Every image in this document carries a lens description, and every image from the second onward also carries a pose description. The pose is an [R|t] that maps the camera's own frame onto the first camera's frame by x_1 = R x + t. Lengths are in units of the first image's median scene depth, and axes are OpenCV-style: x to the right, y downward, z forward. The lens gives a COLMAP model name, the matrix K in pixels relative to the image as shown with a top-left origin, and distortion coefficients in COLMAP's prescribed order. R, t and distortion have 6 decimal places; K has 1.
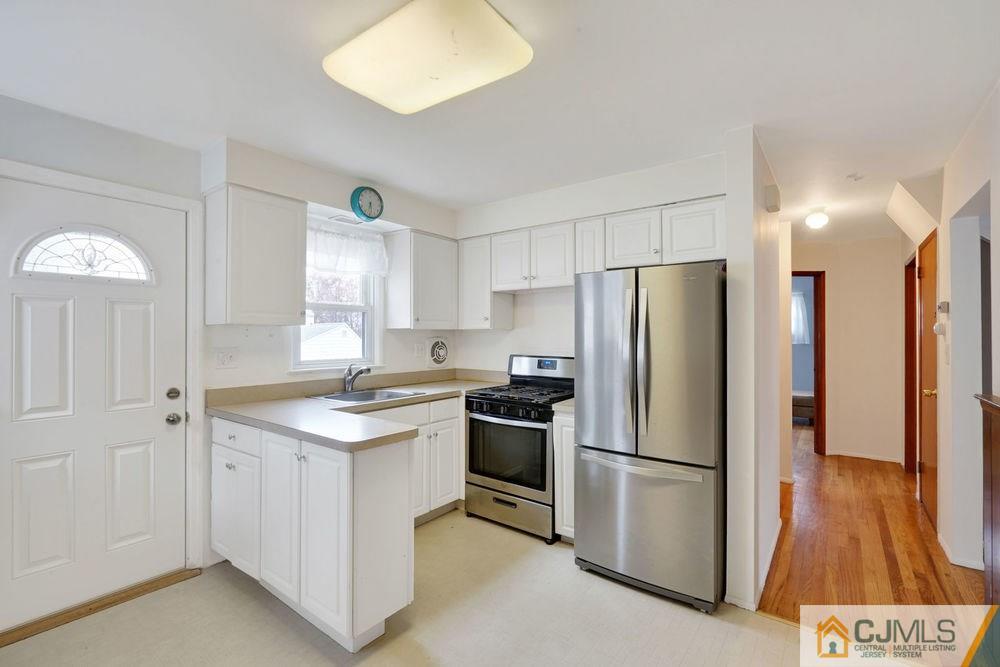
lens RADIAL K [[449.9, 0, 494.7], [0, 449.9, 334.4], [0, 0, 1]] dist [-0.003253, -0.001209]
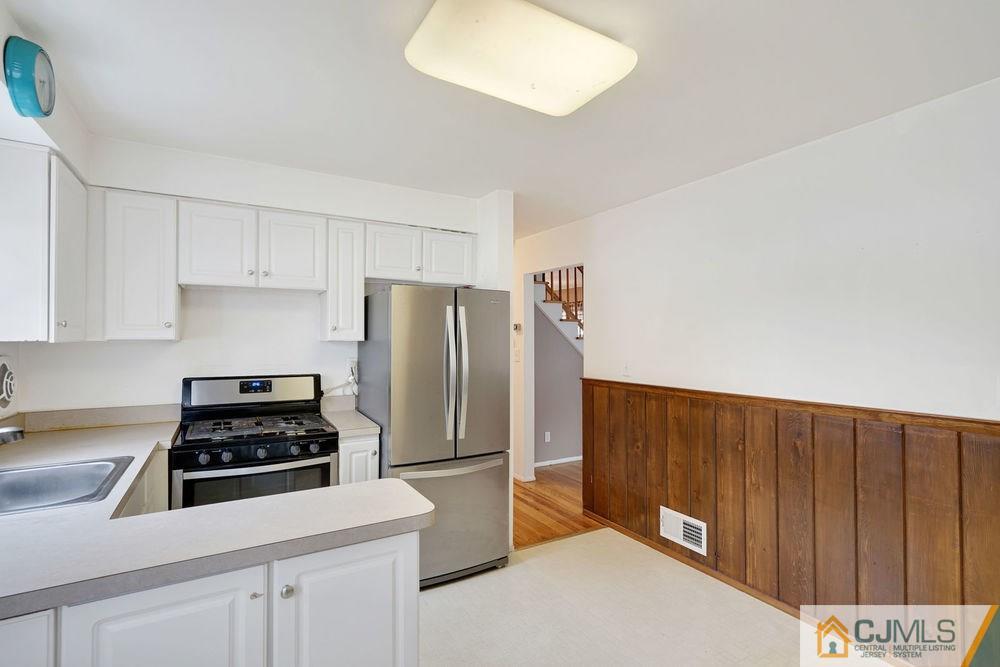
lens RADIAL K [[482.7, 0, 499.0], [0, 482.7, 333.7], [0, 0, 1]] dist [0.001512, 0.001538]
pose [[0.377889, 0.006152, 0.925831, -0.567864], [0.000679, 0.999976, -0.006922, -0.020374], [-0.925851, 0.003244, 0.377875, 0.351343]]
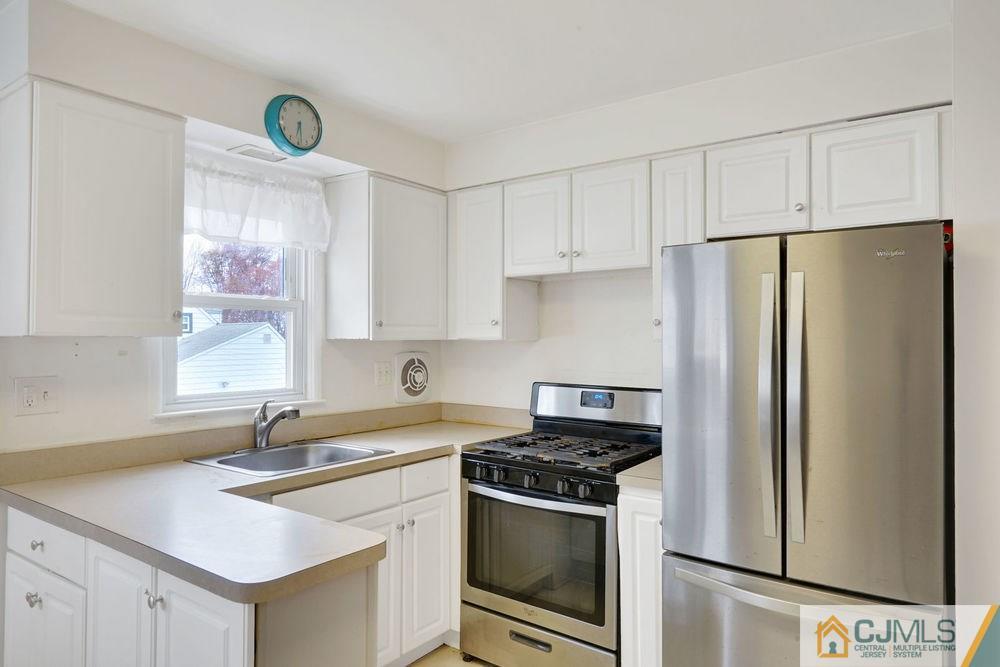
lens RADIAL K [[646.4, 0, 494.2], [0, 646.4, 334.6], [0, 0, 1]] dist [0.009356, -0.003117]
pose [[0.999922, 0.001517, 0.012362, -0.035815], [-0.001441, 0.999980, -0.006155, -0.016181], [-0.012372, 0.006136, 0.999905, 0.165177]]
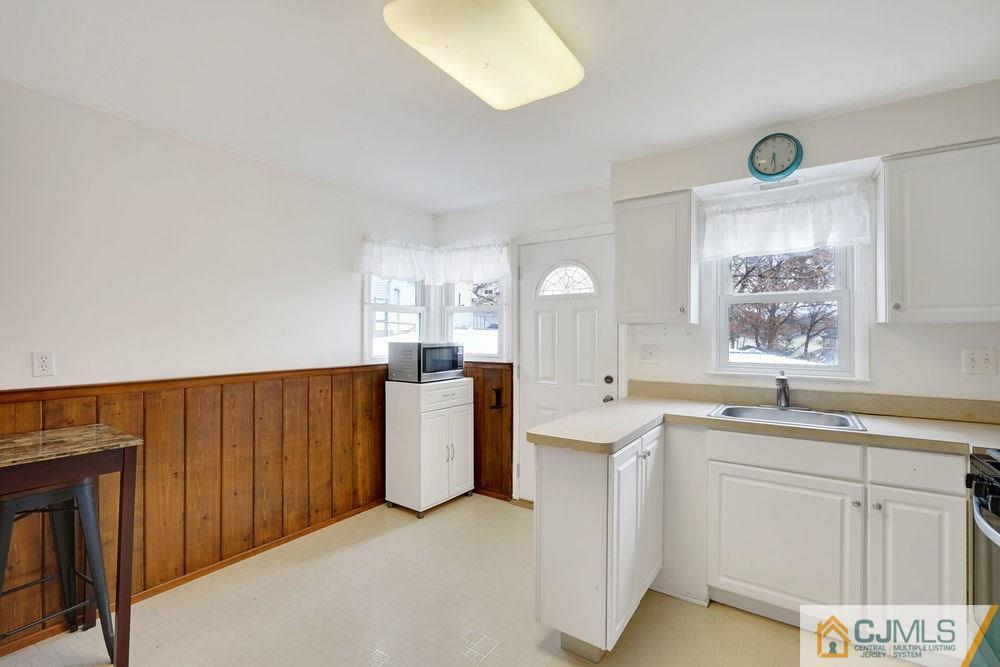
lens RADIAL K [[449.9, 0, 500.0], [0, 449.9, 333.7], [0, 0, 1]] dist [-0.003253, -0.001209]
pose [[0.047801, -0.000846, -0.998857, 0.434802], [-0.000062, 1.000000, -0.000850, 0.002896], [0.998857, 0.000103, 0.047801, 0.507352]]
